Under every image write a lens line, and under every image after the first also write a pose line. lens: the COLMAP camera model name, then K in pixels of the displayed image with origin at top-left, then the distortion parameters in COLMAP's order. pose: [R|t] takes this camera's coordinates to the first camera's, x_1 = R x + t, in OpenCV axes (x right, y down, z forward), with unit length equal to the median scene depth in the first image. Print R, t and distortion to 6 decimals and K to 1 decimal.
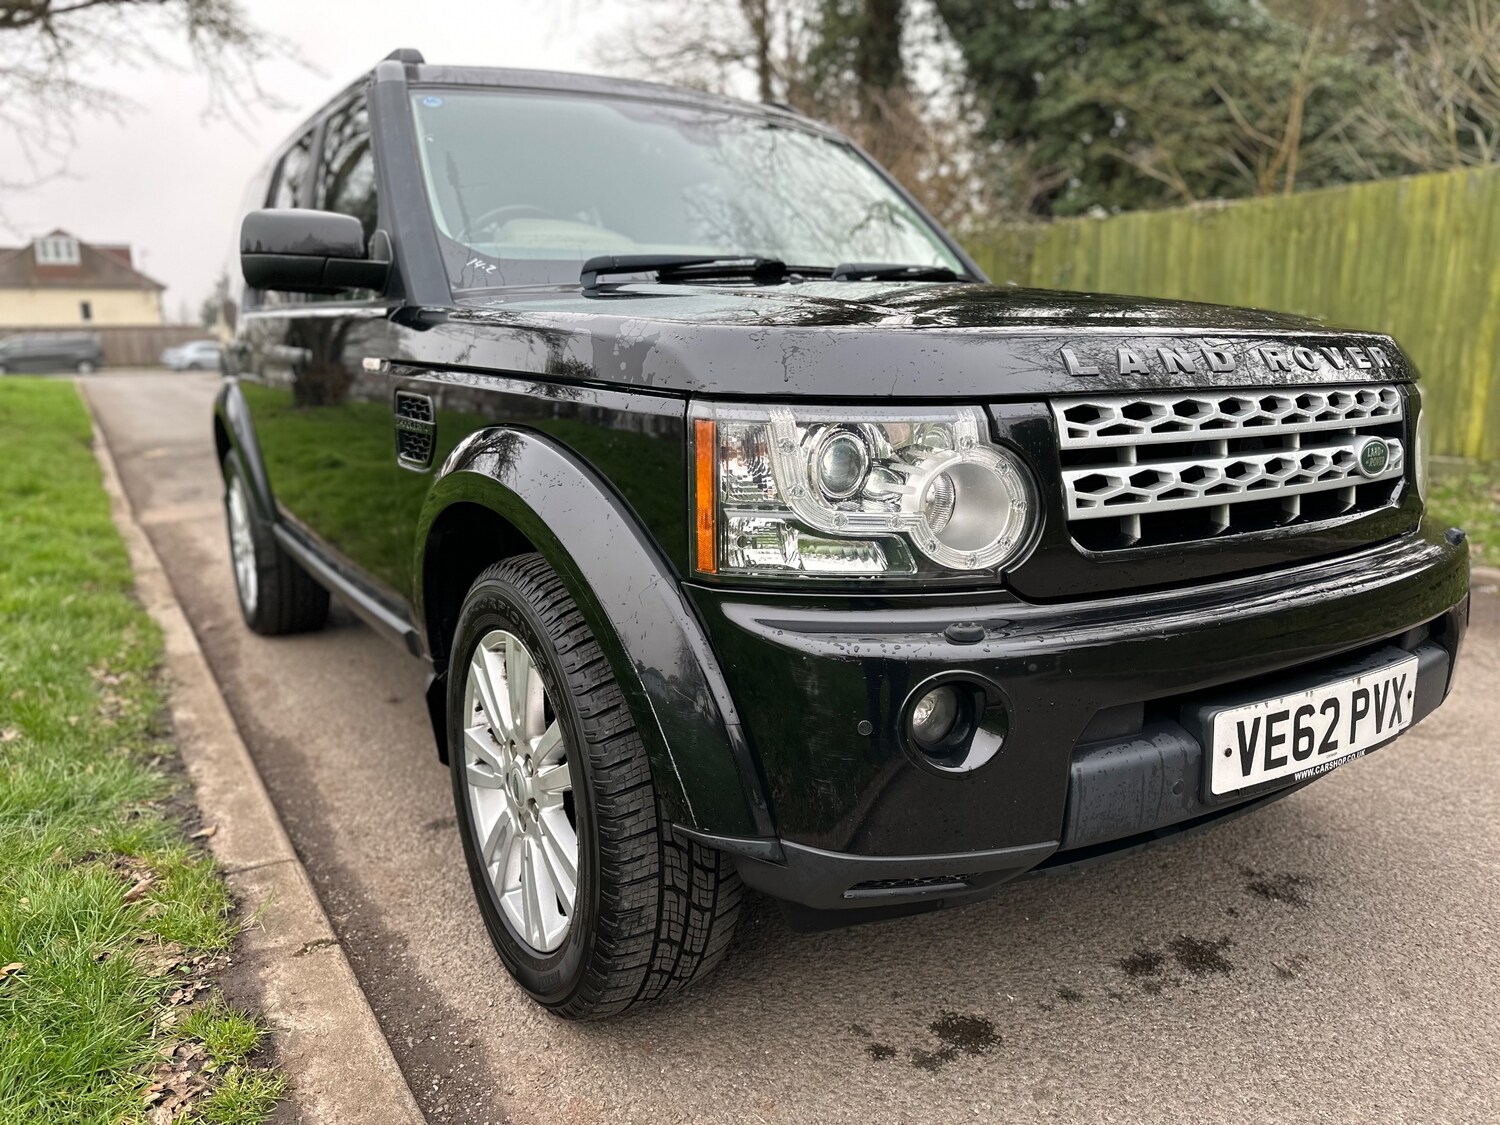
lens RADIAL K [[1047.9, 0, 754.2], [0, 1047.9, 569.5], [0, 0, 1]] dist [0.098457, -0.140593]
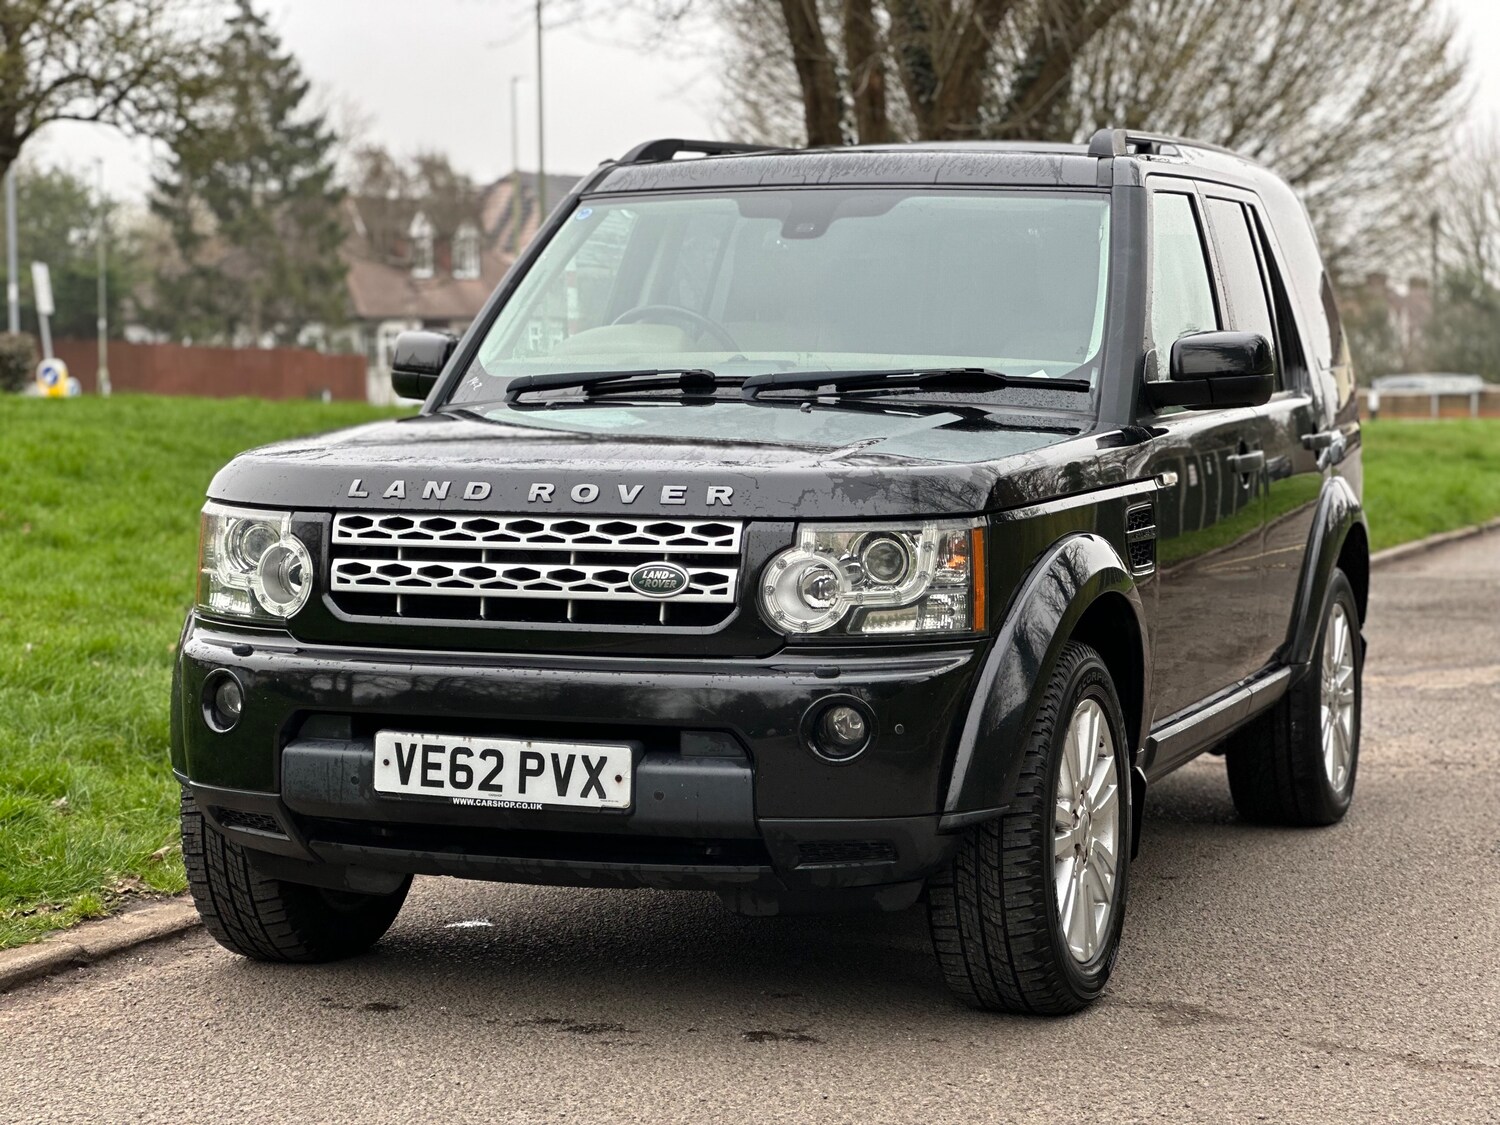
lens RADIAL K [[3300.4, 0, 750.0], [0, 3300.4, 562.5], [0, 0, 1]] dist [-0.400045, 17.504160]
pose [[0.600727, 0.059117, -0.797265, 3.962120], [-0.169428, 0.984024, -0.054695, 0.063050], [0.781294, 0.167936, 0.601146, -1.230407]]
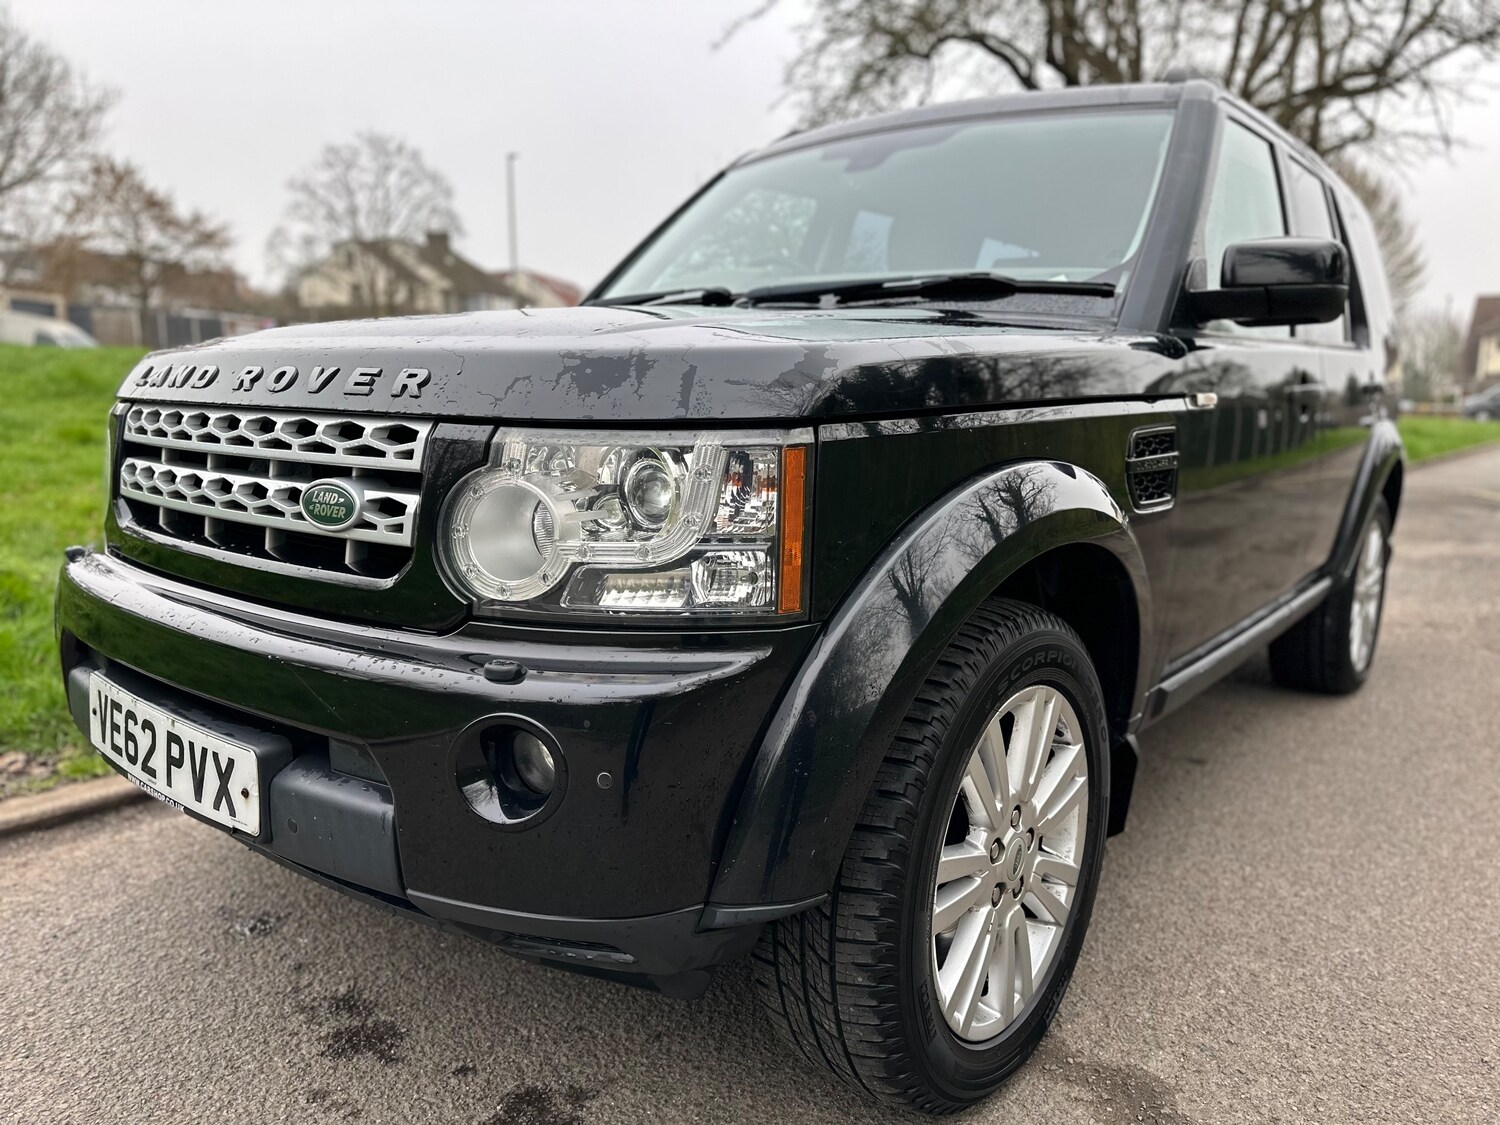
lens RADIAL K [[1047.9, 0, 754.2], [0, 1047.9, 569.5], [0, 0, 1]] dist [0.098457, -0.140593]
pose [[0.310119, 0.173918, -0.934654, 1.610514], [-0.213003, 0.970842, 0.109978, -0.240721], [0.926529, 0.164978, 0.338122, 1.165734]]
